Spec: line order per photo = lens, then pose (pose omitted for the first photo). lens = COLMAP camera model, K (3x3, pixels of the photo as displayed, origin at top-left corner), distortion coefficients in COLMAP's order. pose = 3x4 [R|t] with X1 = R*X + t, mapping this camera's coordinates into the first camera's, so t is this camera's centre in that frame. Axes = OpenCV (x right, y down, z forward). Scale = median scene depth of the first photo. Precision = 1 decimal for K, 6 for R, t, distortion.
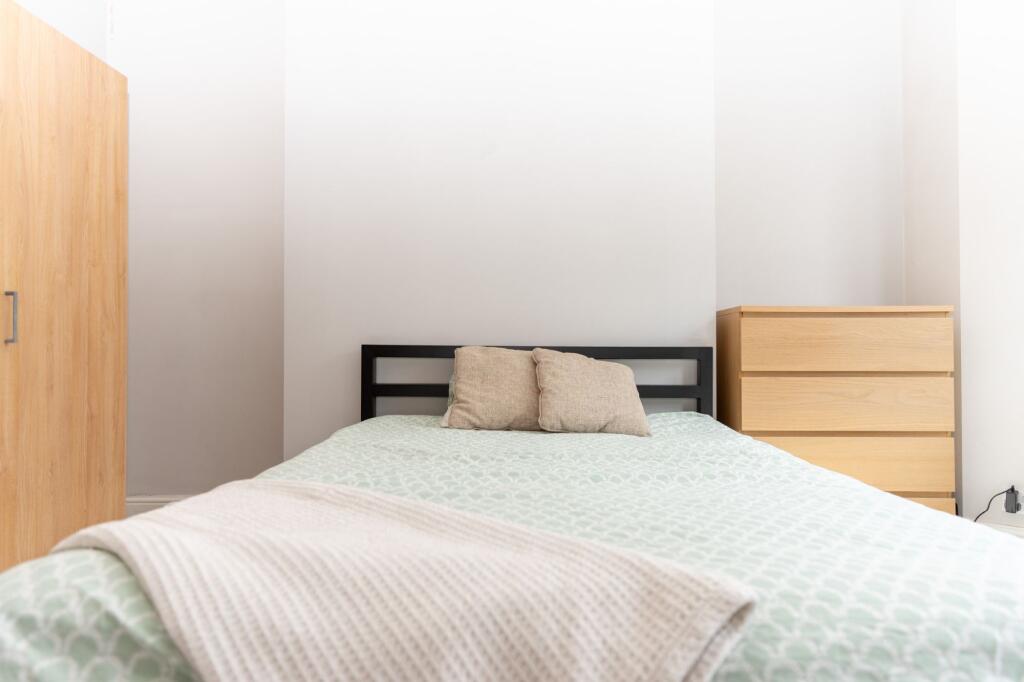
lens RADIAL K [[652.1, 0, 512.0], [0, 652.1, 341.0], [0, 0, 1]] dist [-0.000243, -0.000282]
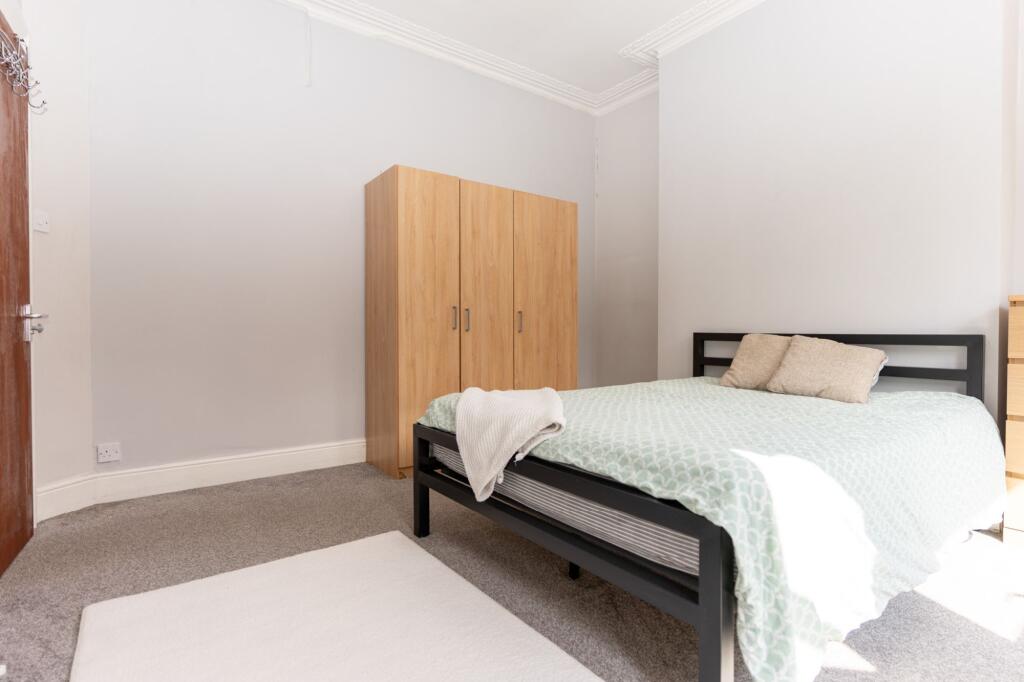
lens RADIAL K [[501.6, 0, 512.0], [0, 501.6, 341.0], [0, 0, 1]] dist [-0.000444, -0.000047]
pose [[0.605191, 0.013250, -0.795970, 0.548144], [0.002994, 0.999817, 0.018920, 0.001237], [0.796074, -0.013833, 0.605041, -0.131334]]
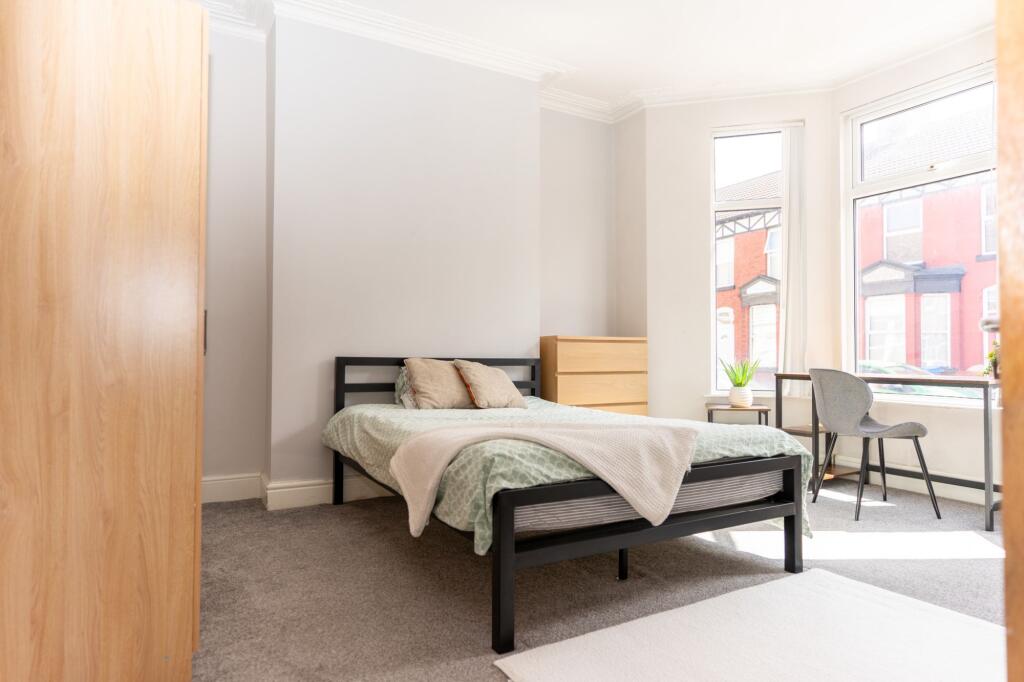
lens RADIAL K [[608.9, 0, 512.0], [0, 608.9, 341.0], [0, 0, 1]] dist [0.000495, 0.000057]
pose [[0.856685, 0.013522, 0.515662, -0.656478], [-0.008619, 0.999892, -0.011899, -0.018913], [-0.515767, 0.005749, 0.856709, -0.392308]]
